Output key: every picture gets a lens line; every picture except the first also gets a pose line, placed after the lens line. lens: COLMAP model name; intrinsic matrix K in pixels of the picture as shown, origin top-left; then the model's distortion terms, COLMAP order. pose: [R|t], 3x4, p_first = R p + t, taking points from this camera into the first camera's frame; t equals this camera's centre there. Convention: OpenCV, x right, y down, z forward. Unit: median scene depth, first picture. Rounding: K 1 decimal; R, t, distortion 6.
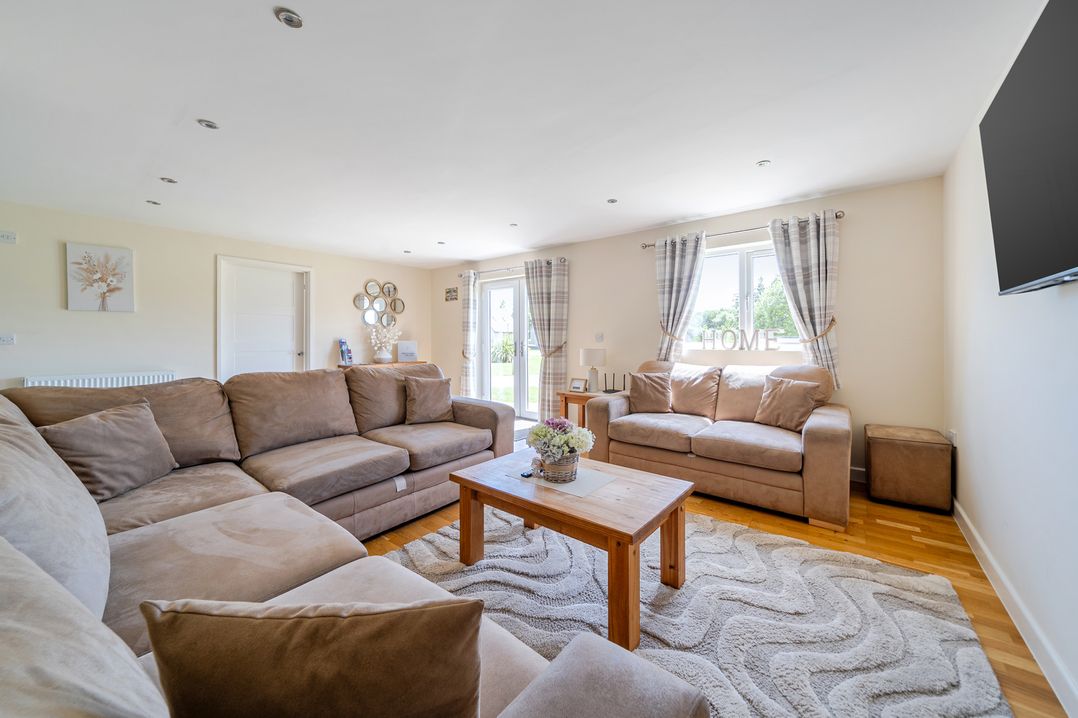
lens RADIAL K [[406.3, 0, 541.0], [0, 406.3, 341.0], [0, 0, 1]] dist [-0.000315, 0.000007]
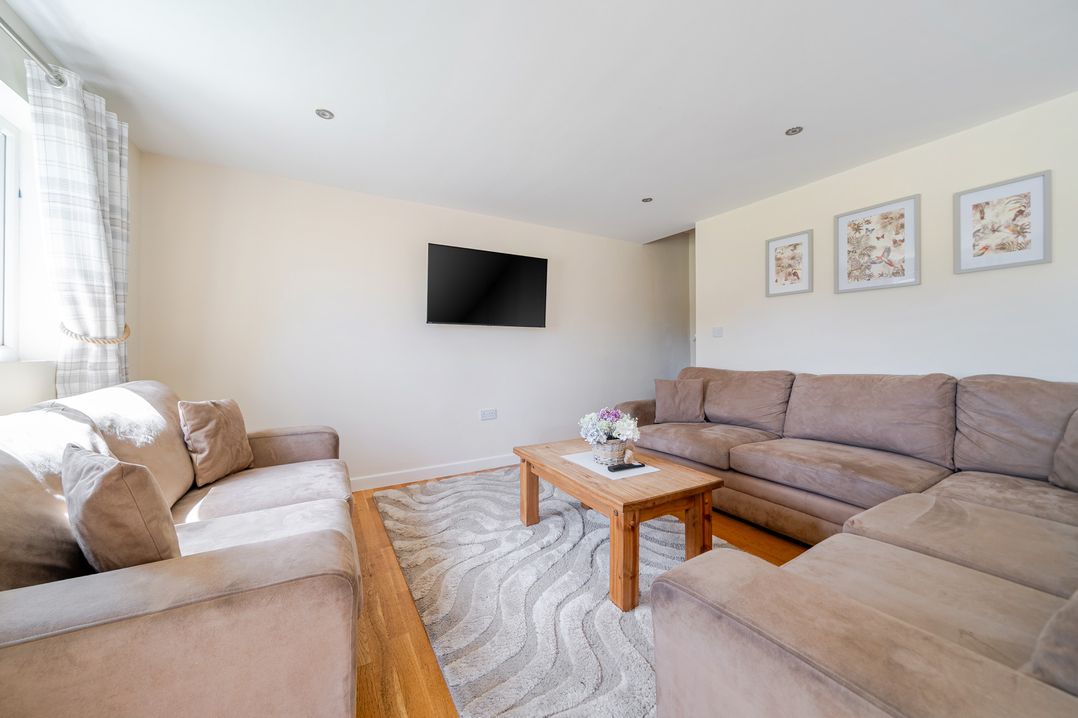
lens RADIAL K [[406.3, 0, 541.0], [0, 406.3, 341.0], [0, 0, 1]] dist [-0.000315, 0.000007]
pose [[-0.935193, 0.019164, 0.353619, -0.075085], [0.010904, 0.999620, -0.025336, 0.014801], [-0.353970, -0.019838, -0.935046, 0.885591]]
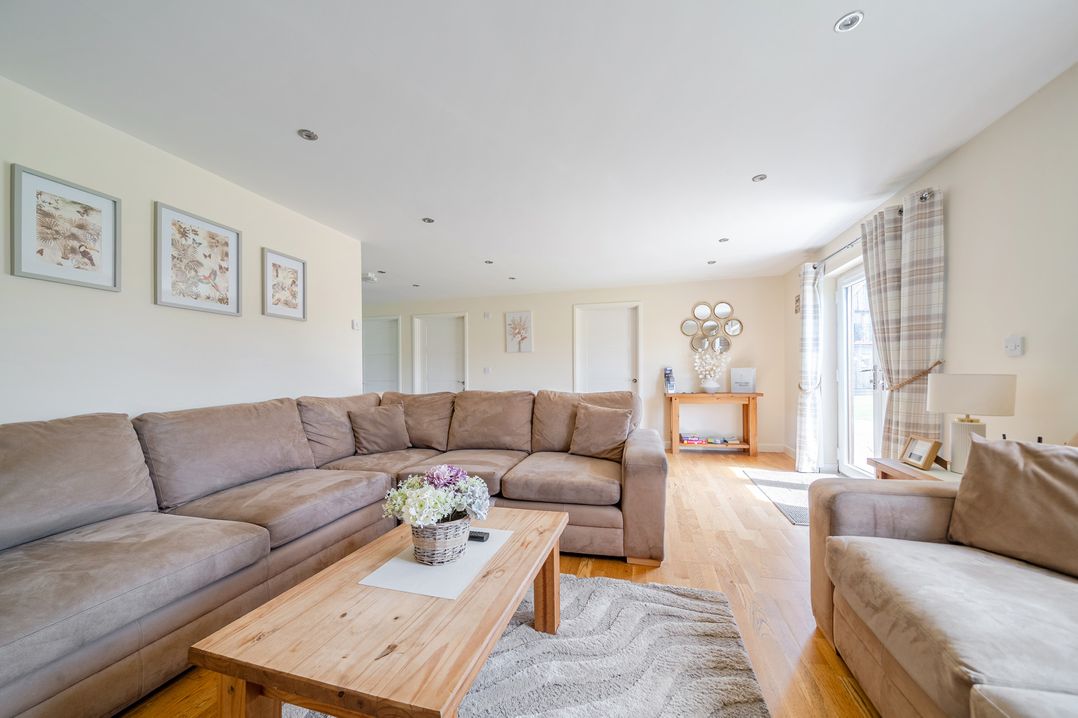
lens RADIAL K [[383.3, 0, 531.3], [0, 383.3, 376.3], [0, 0, 1]] dist [-0.000618, -0.000012]
pose [[0.388900, 0.000366, -0.921280, 0.293990], [0.006401, 0.999975, 0.003099, 0.015678], [0.921258, -0.007102, 0.388888, 0.376161]]
